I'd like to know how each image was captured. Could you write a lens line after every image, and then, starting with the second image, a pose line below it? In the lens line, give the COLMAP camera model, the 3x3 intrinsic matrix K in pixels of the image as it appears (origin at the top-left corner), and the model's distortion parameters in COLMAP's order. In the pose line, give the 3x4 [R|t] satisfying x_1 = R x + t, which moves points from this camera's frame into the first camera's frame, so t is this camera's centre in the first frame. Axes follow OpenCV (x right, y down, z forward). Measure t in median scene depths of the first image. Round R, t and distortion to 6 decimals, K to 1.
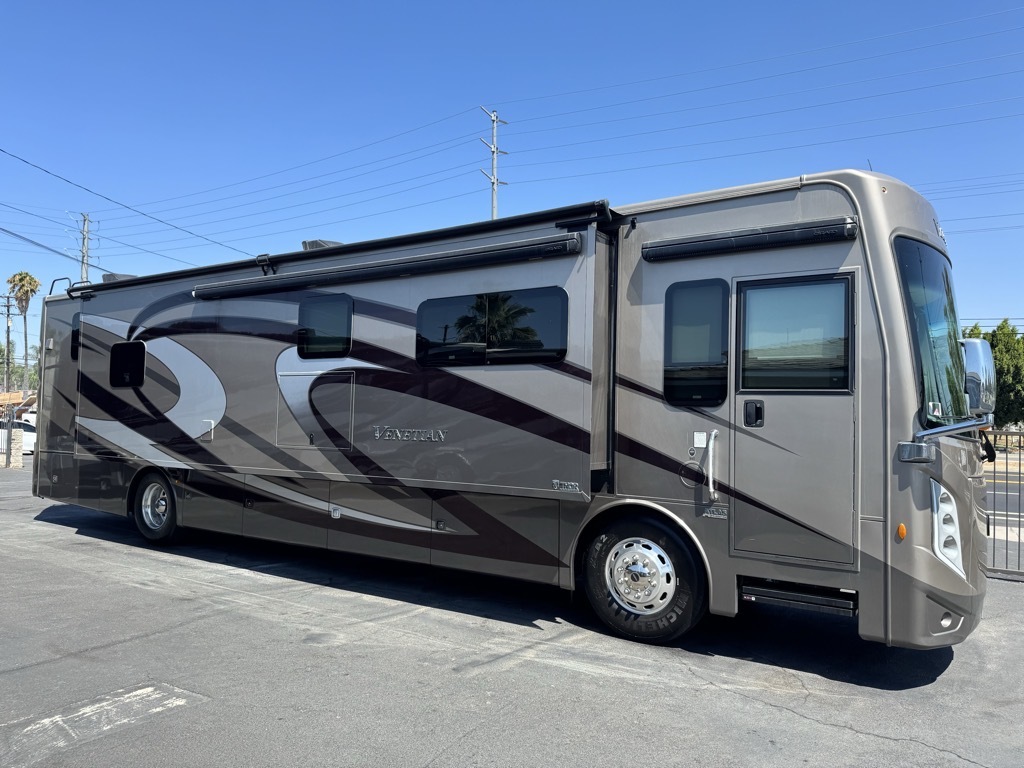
lens RADIAL K [[720.3, 0, 513.9], [0, 720.3, 384.8], [0, 0, 1]] dist [0.062764, -0.070101]
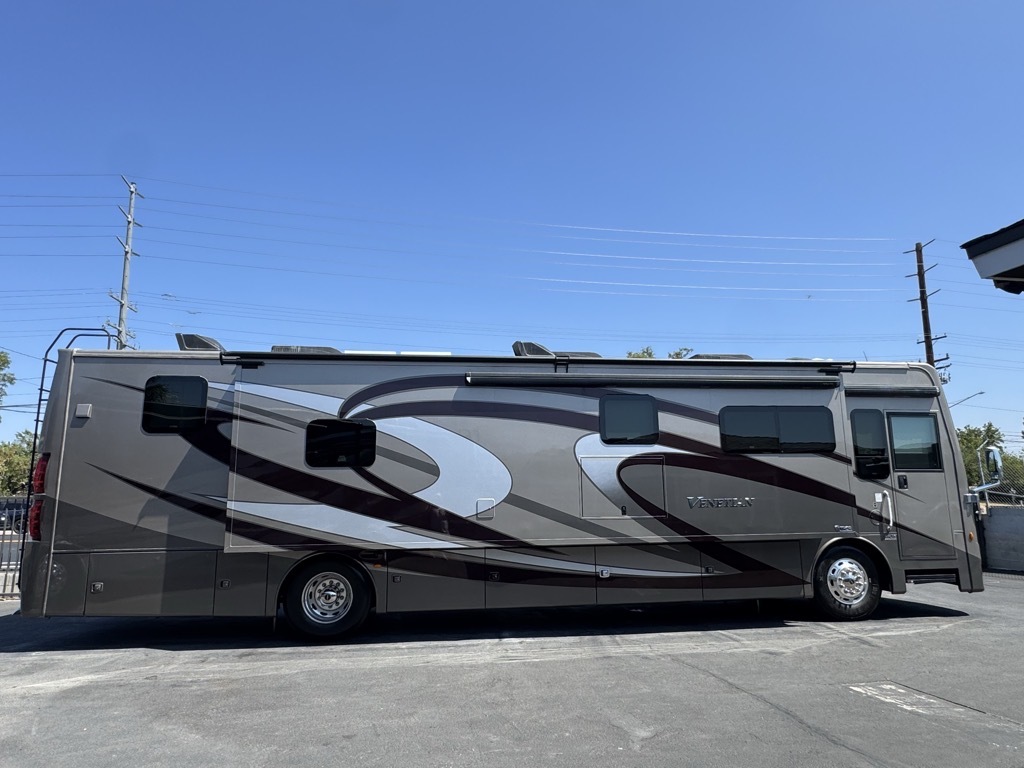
lens RADIAL K [[636.6, 0, 518.8], [0, 636.6, 381.2], [0, 0, 1]] dist [-0.006182, -0.001800]
pose [[0.755542, 0.089694, 0.648931, -1.264937], [-0.004282, 0.991238, -0.132022, 0.001150], [-0.655086, 0.096969, 0.749306, 0.318601]]
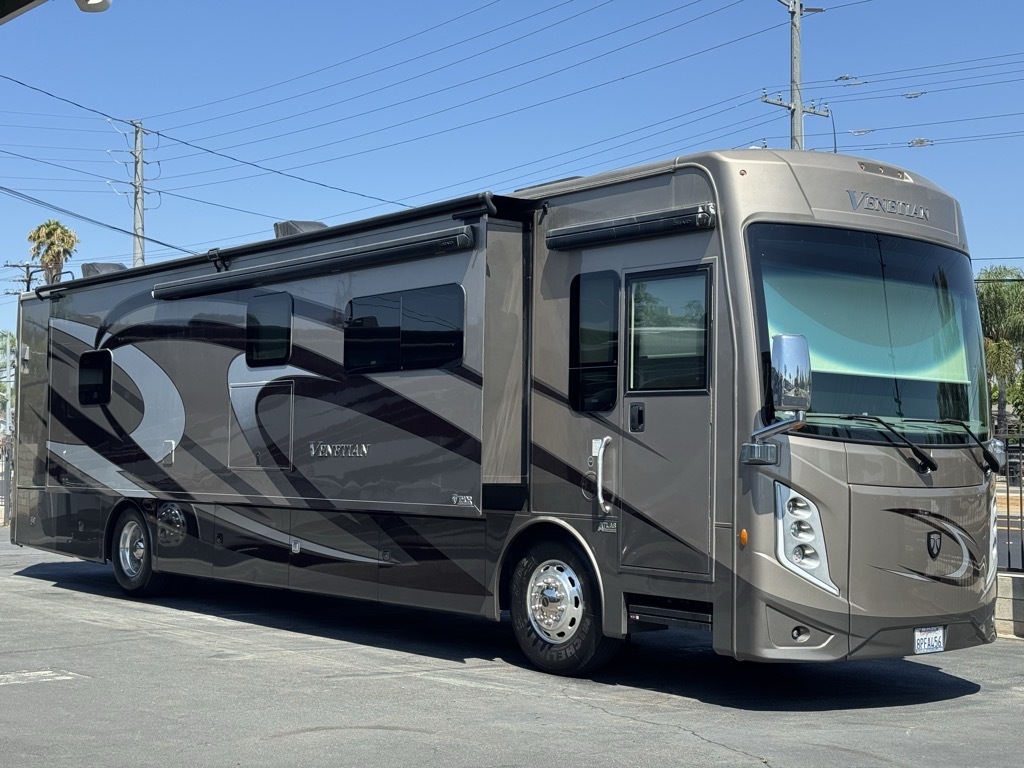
lens RADIAL K [[1435.2, 0, 511.5], [0, 1435.2, 386.1], [0, 0, 1]] dist [0.142983, 0.000000]
pose [[0.956929, -0.023318, -0.289384, 0.583374], [0.021426, 0.999723, -0.009704, 0.011708], [0.289530, 0.003086, 0.957164, -0.654829]]
